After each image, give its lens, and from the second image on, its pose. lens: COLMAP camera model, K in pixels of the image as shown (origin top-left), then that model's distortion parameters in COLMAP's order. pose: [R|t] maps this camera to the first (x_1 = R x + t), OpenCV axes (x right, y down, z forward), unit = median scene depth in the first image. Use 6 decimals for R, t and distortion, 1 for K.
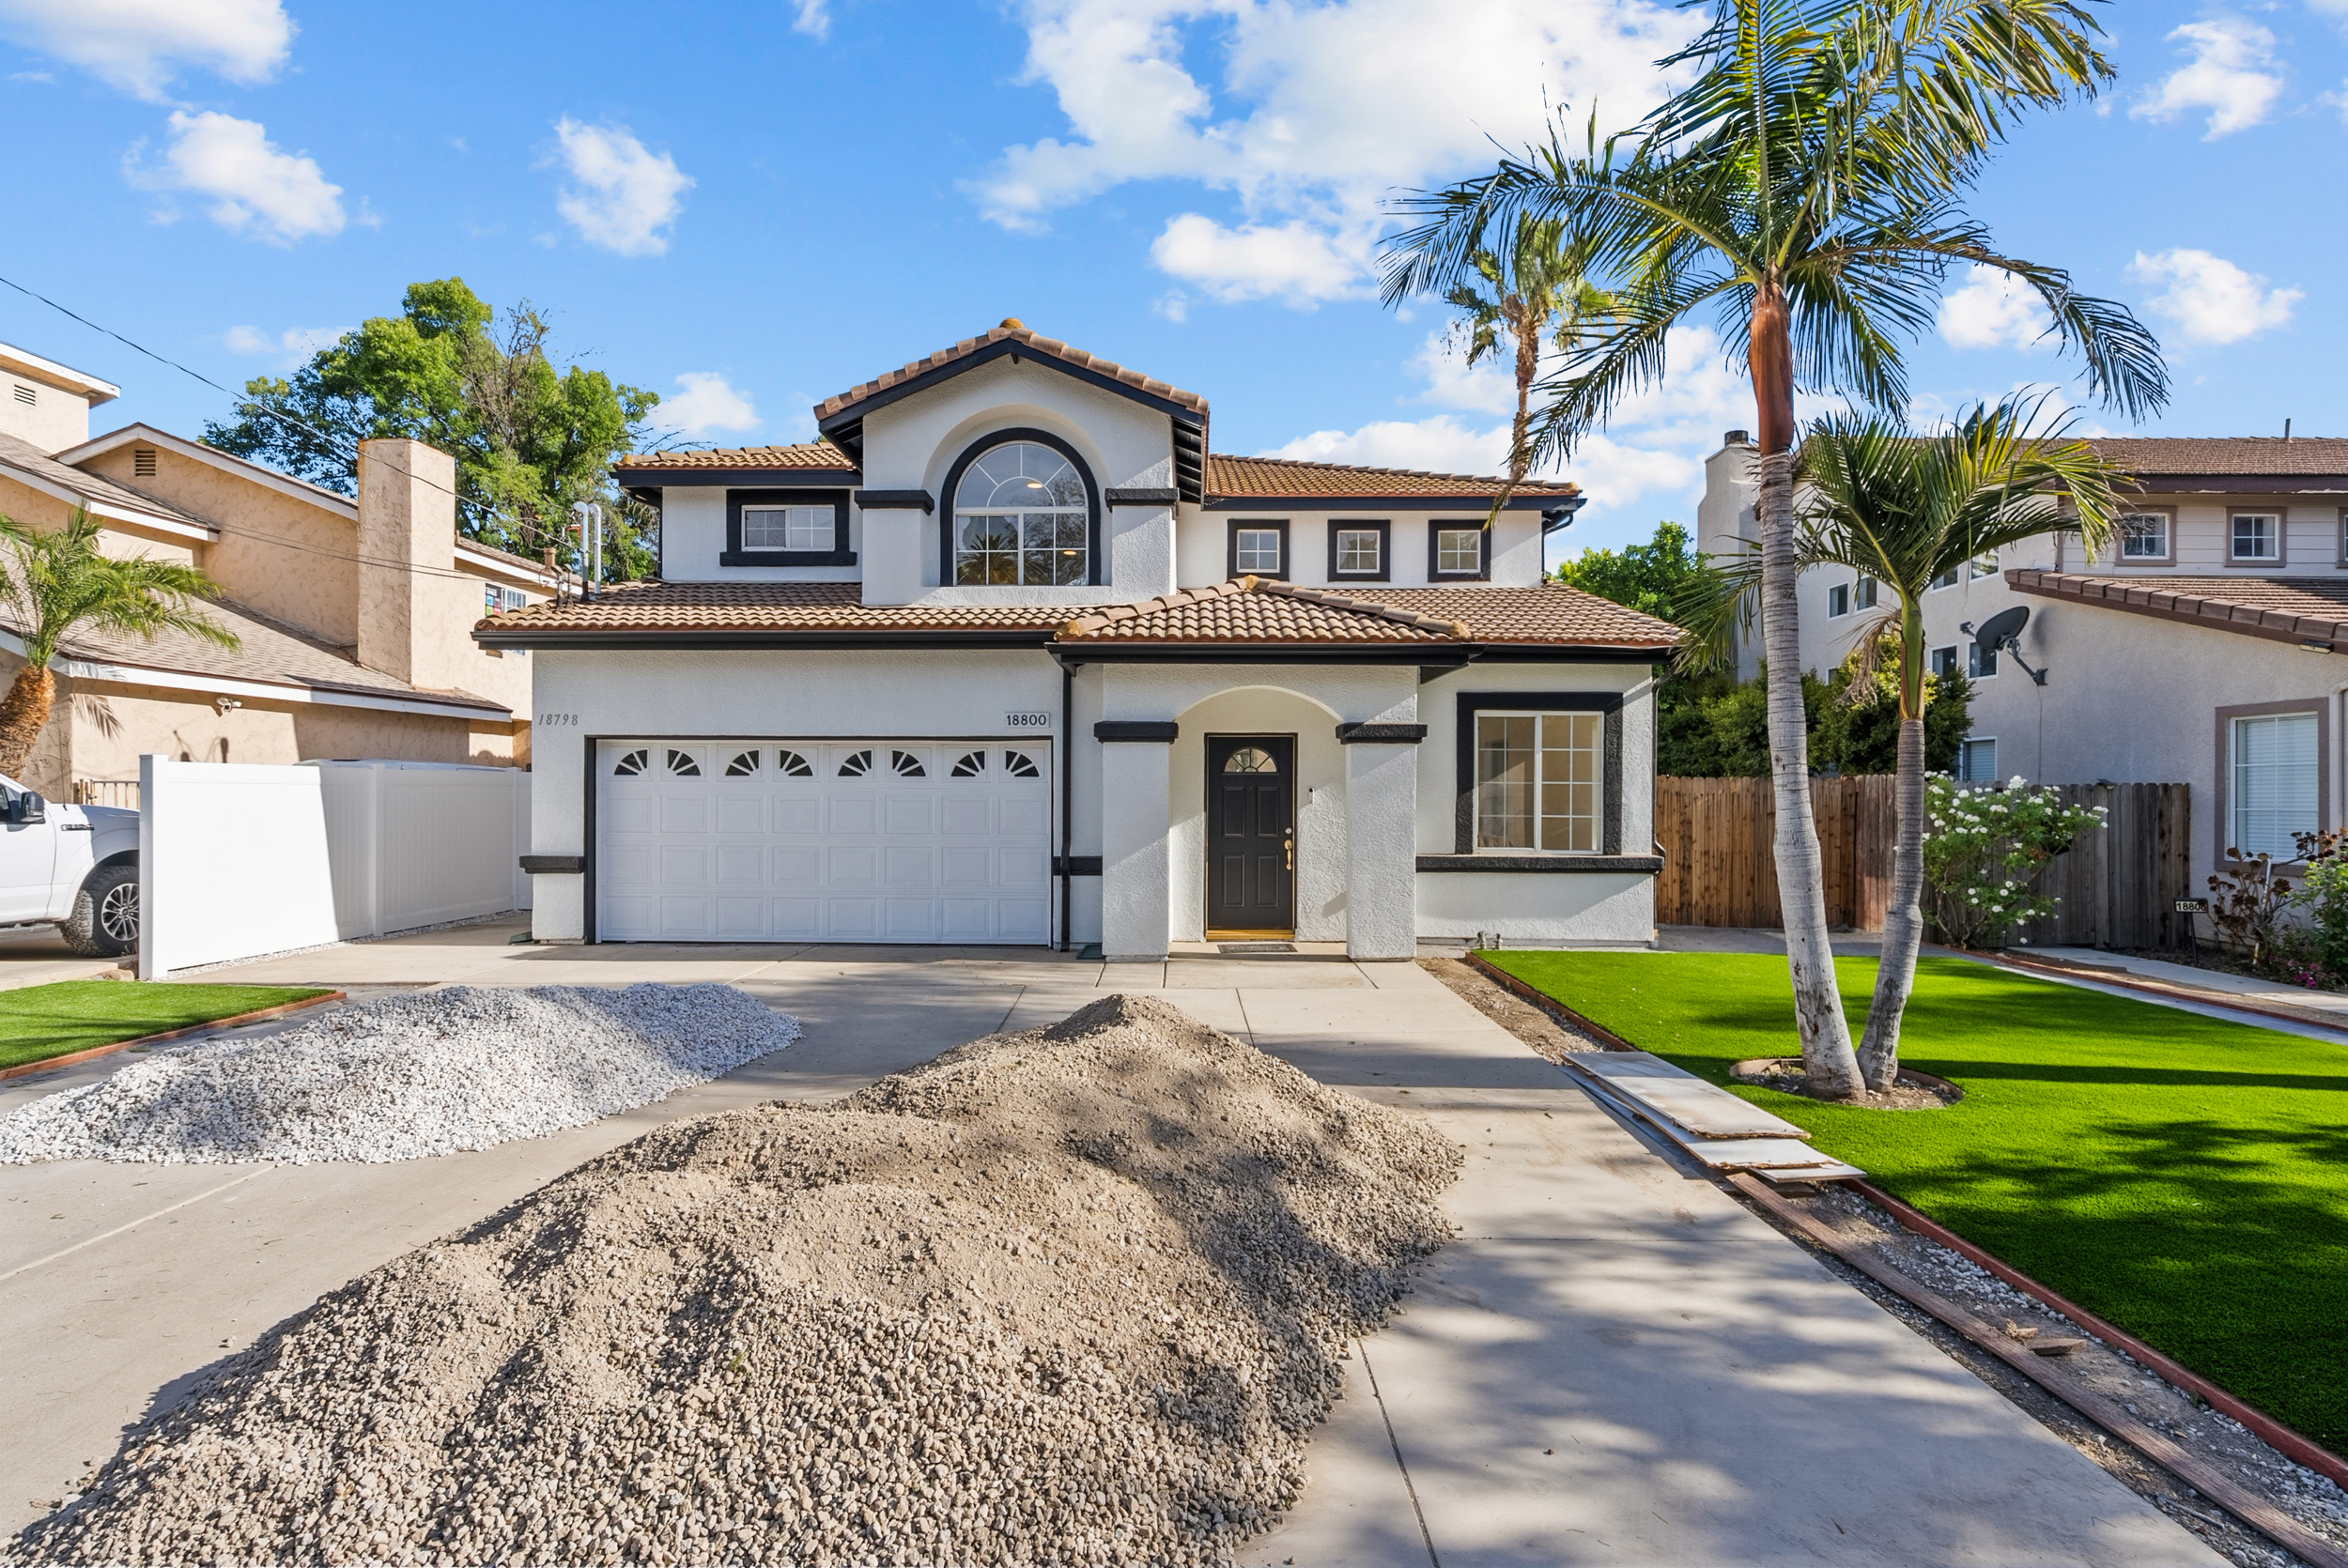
lens RADIAL K [[1063.5, 0, 1170.5], [0, 1063.5, 793.8], [0, 0, 1]] dist [-0.001555, 0.000557]
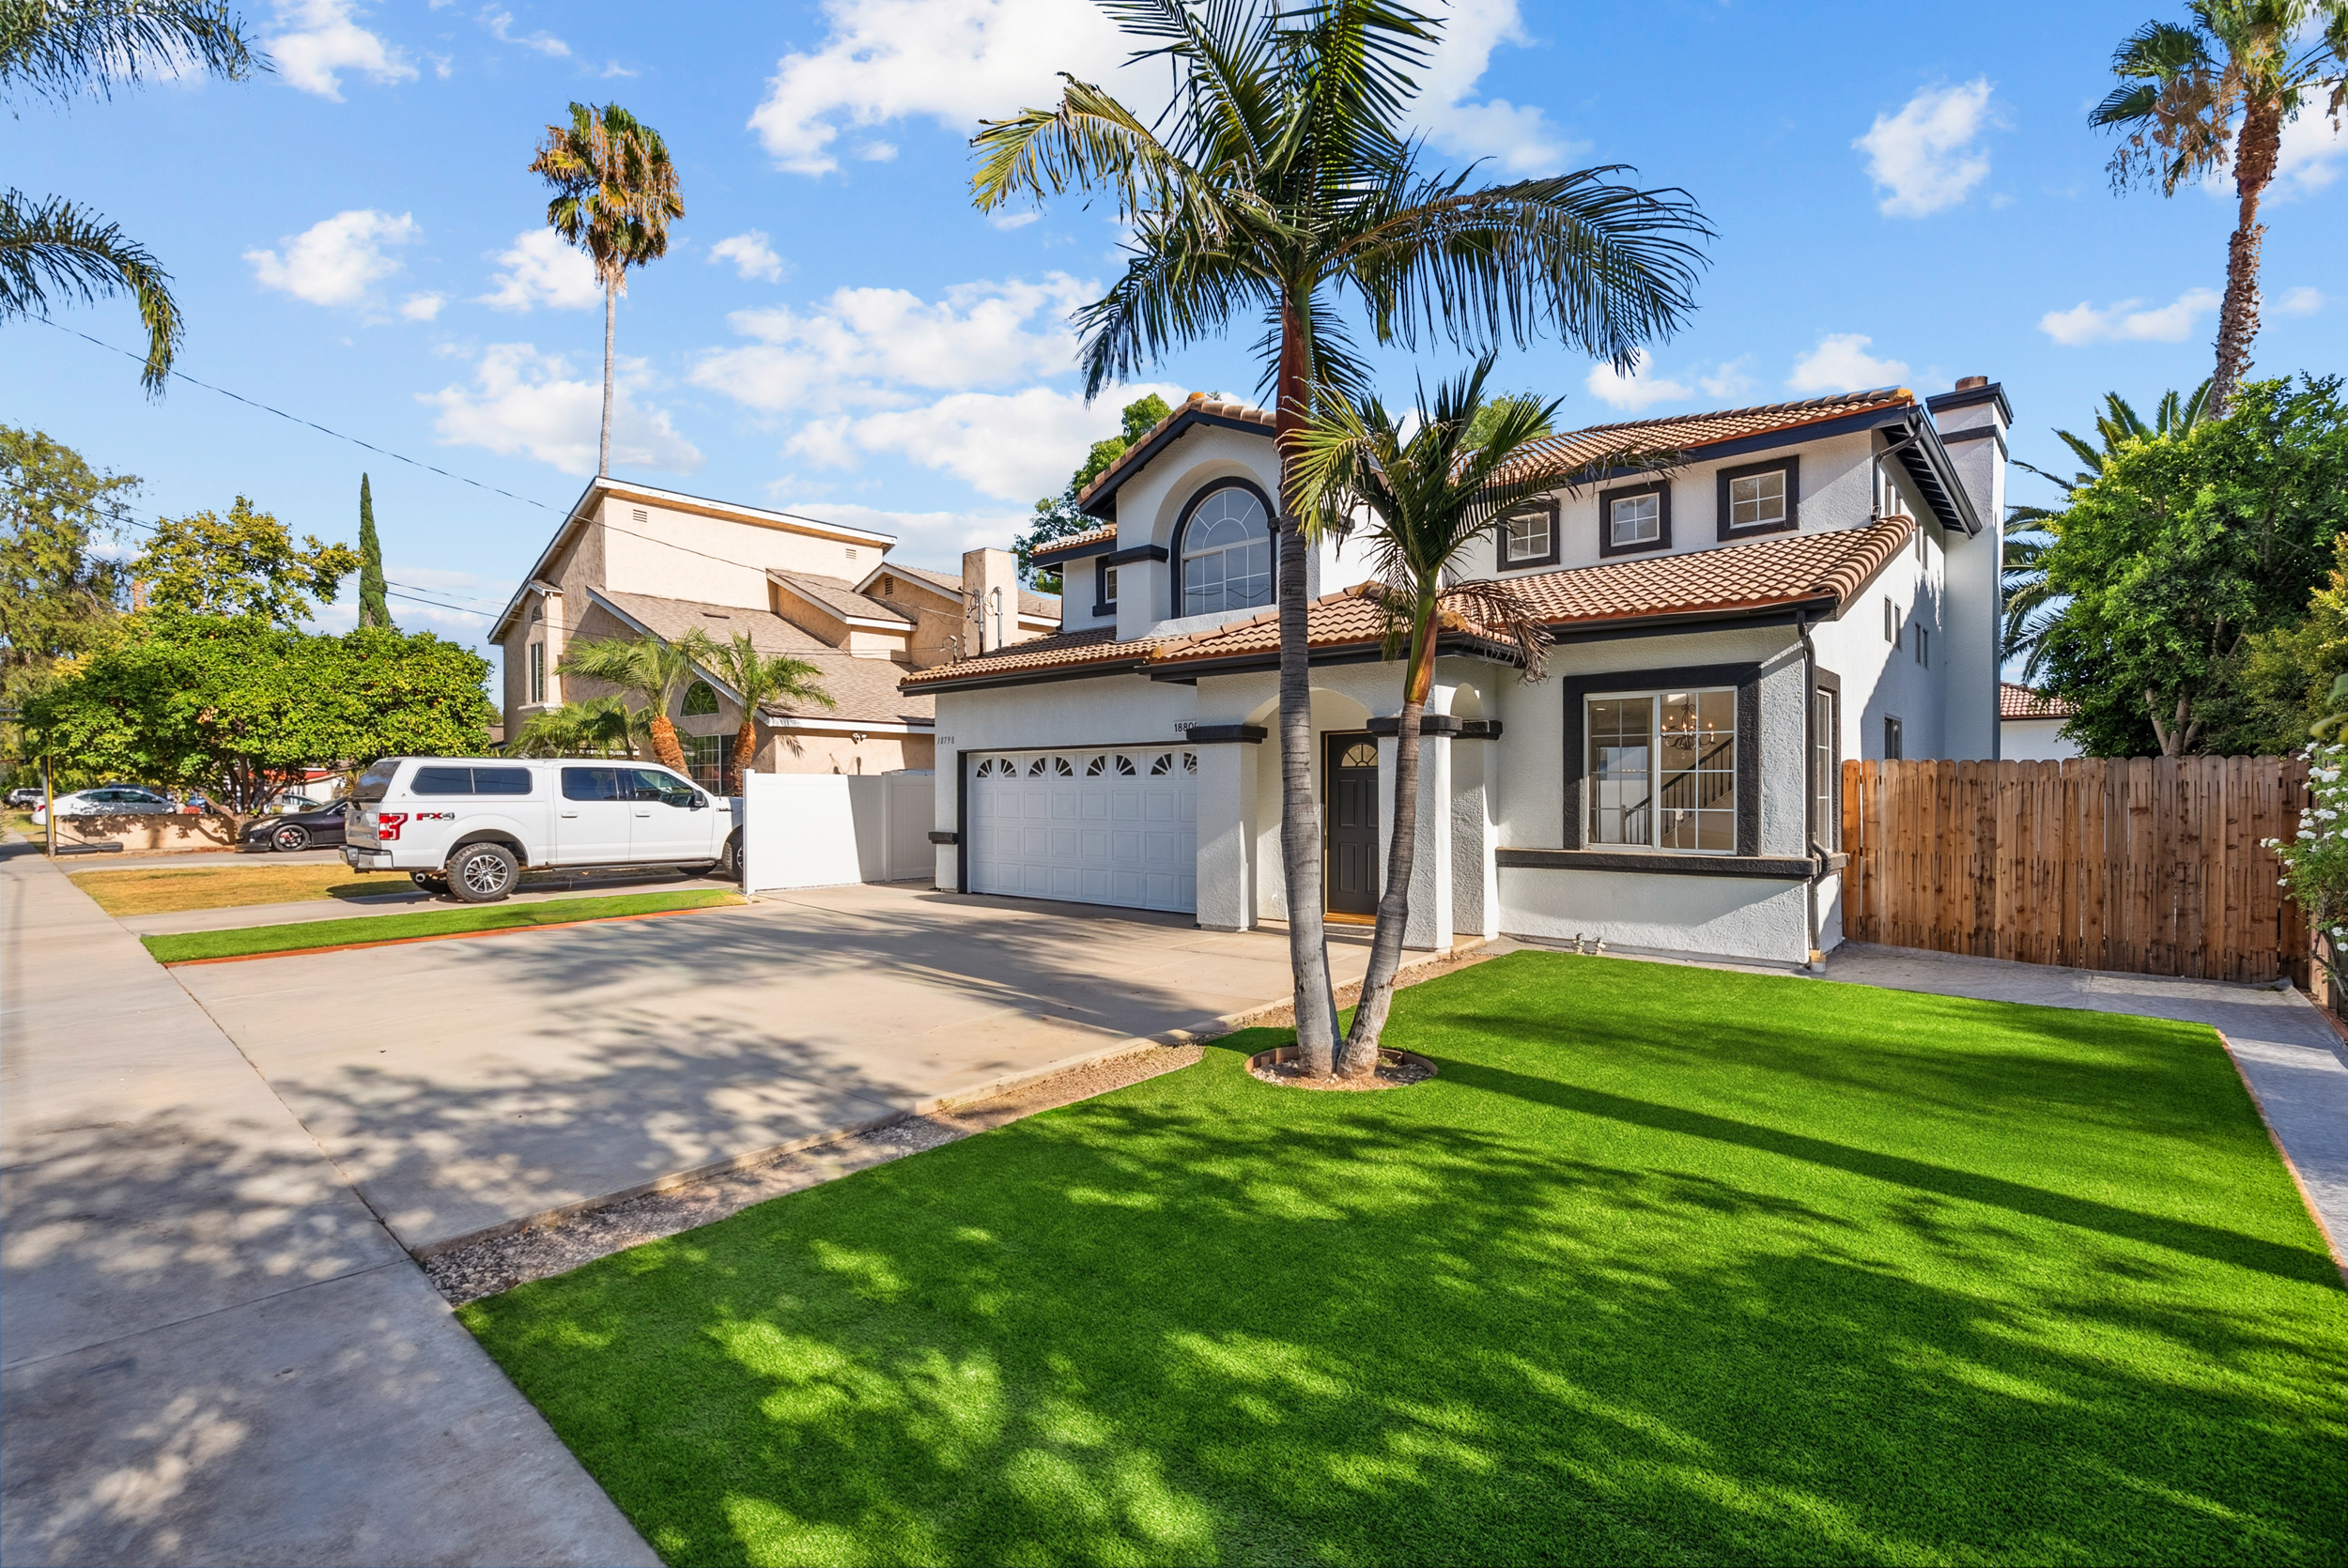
lens RADIAL K [[1063.5, 0, 1166.9], [0, 1063.5, 791.5], [0, 0, 1]] dist [-0.001555, 0.000557]
pose [[0.767042, -0.004986, -0.641577, 0.602022], [0.005396, 0.999985, -0.001320, 0.005169], [0.641574, -0.002449, 0.767058, 0.059490]]
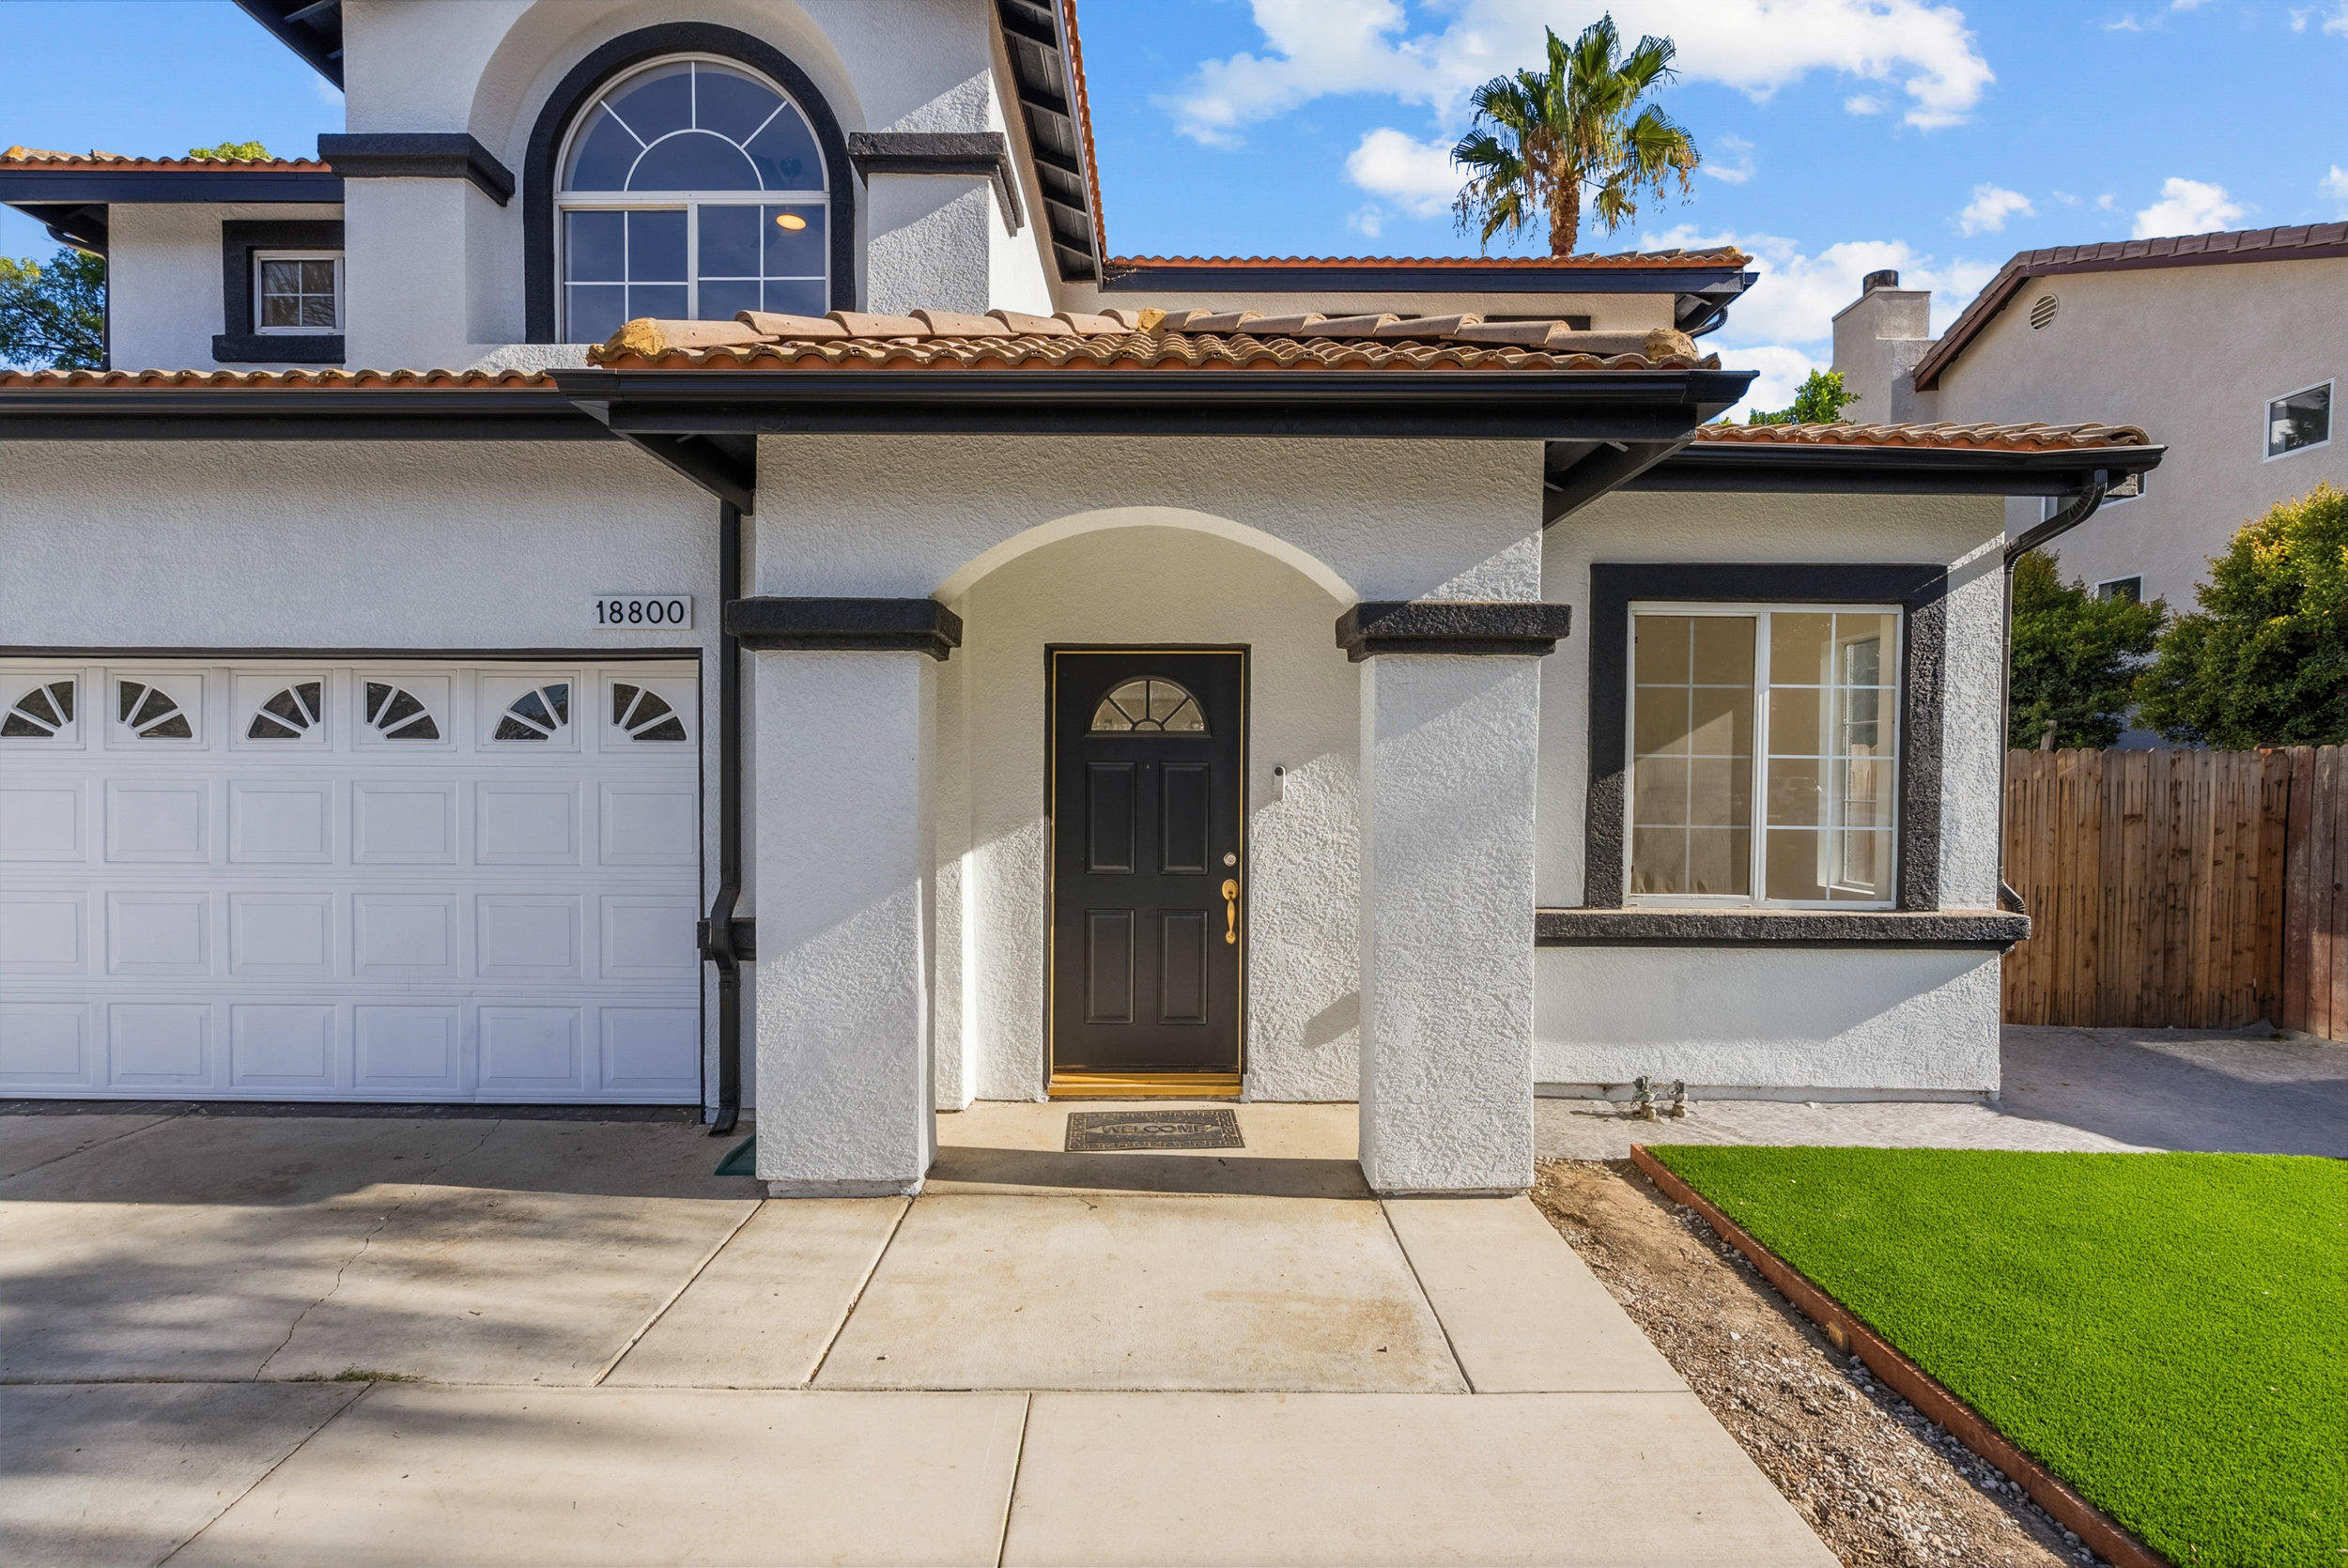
lens RADIAL K [[1063.5, 0, 1168.1], [0, 1063.5, 794.8], [0, 0, 1]] dist [-0.001555, 0.000557]
pose [[0.999816, 0.002211, 0.019062, 0.074380], [-0.002610, 0.999778, 0.020910, -0.002694], [-0.019012, -0.020956, 0.999600, 0.534537]]
